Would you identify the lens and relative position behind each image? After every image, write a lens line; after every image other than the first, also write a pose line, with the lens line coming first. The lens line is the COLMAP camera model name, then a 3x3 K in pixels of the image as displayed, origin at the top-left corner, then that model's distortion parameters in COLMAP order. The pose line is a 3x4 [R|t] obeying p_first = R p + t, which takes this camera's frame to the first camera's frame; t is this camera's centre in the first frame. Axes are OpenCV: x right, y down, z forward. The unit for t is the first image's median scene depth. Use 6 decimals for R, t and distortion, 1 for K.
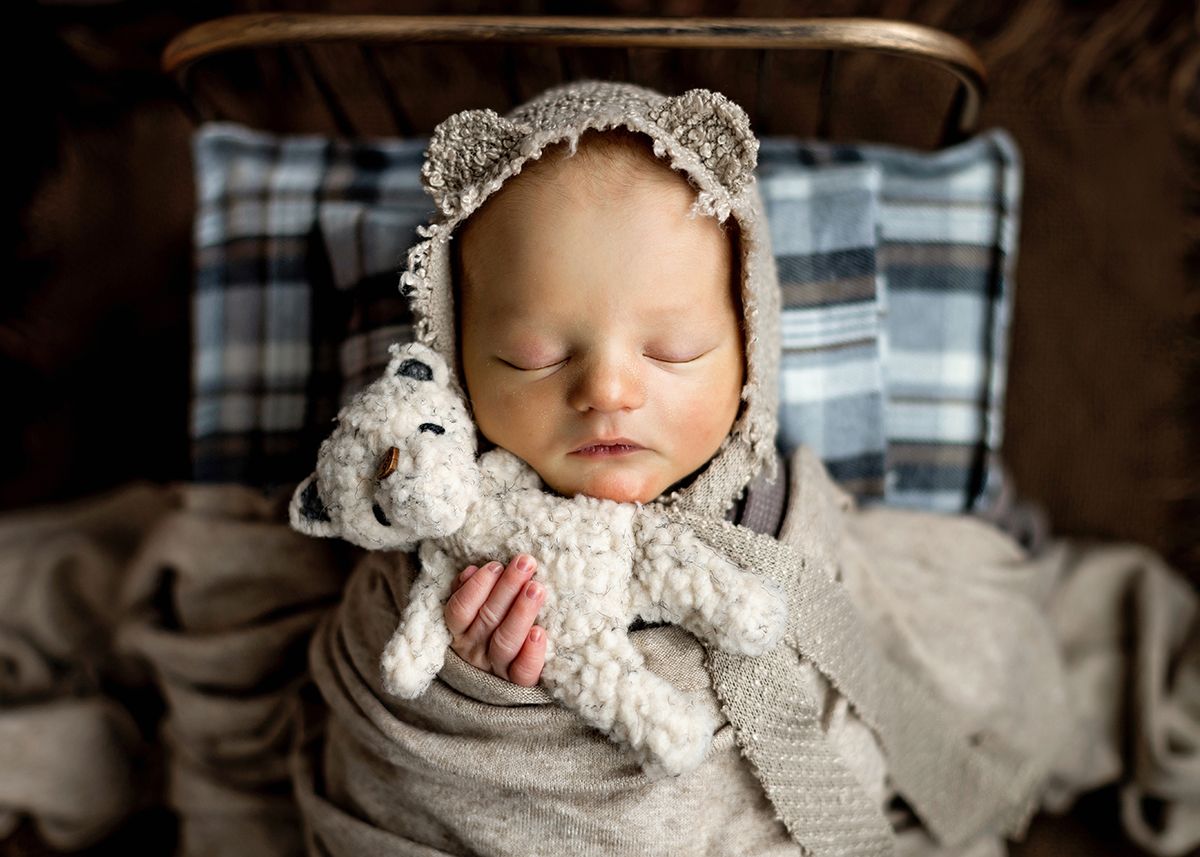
lens RADIAL K [[2261.9, 0, 600.2], [0, 2261.9, 329.4], [0, 0, 1]] dist [0.379535, -3.842124]
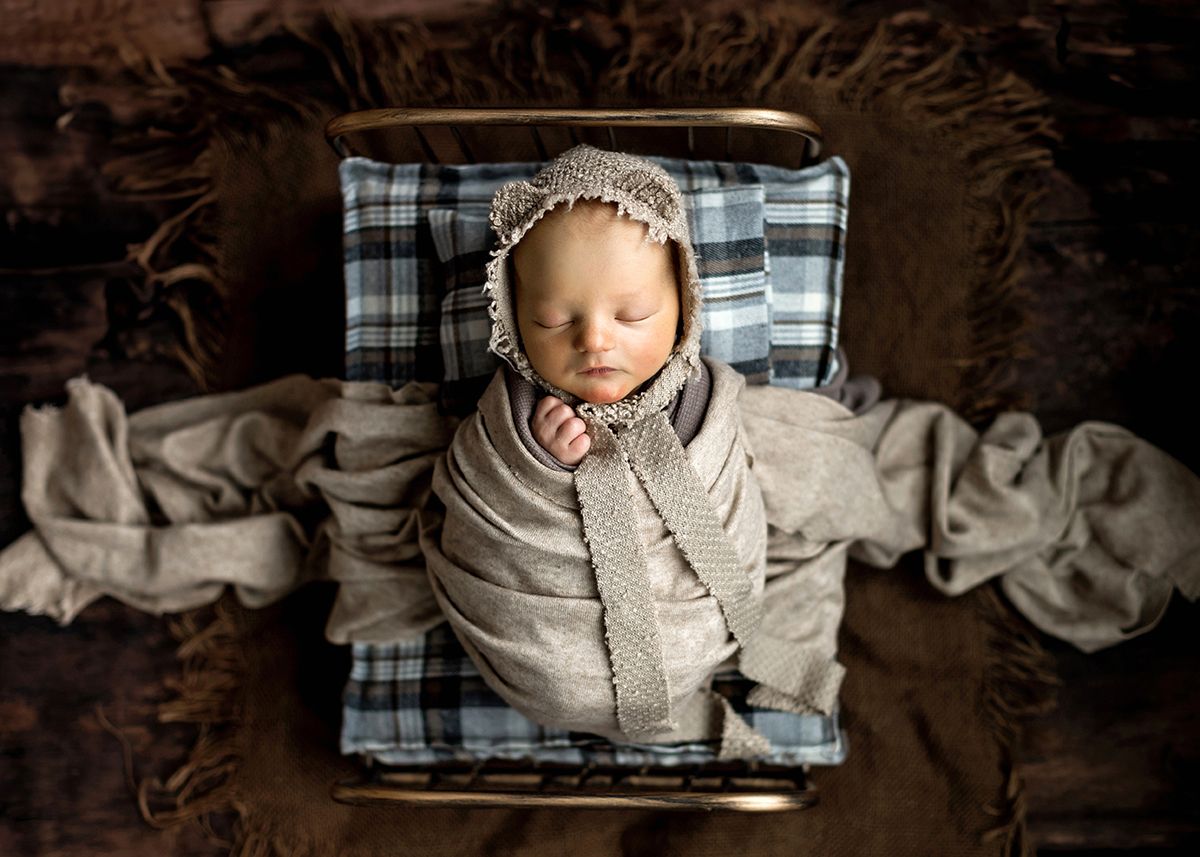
lens RADIAL K [[2353.5, 0, 701.8], [0, 2353.5, 424.6], [0, 0, 1]] dist [-0.021749, -0.047228]
pose [[0.999349, -0.023544, 0.027325, 0.027919], [0.019887, 0.991686, 0.127135, -0.112321], [-0.030091, -0.126509, 0.991509, -0.693496]]
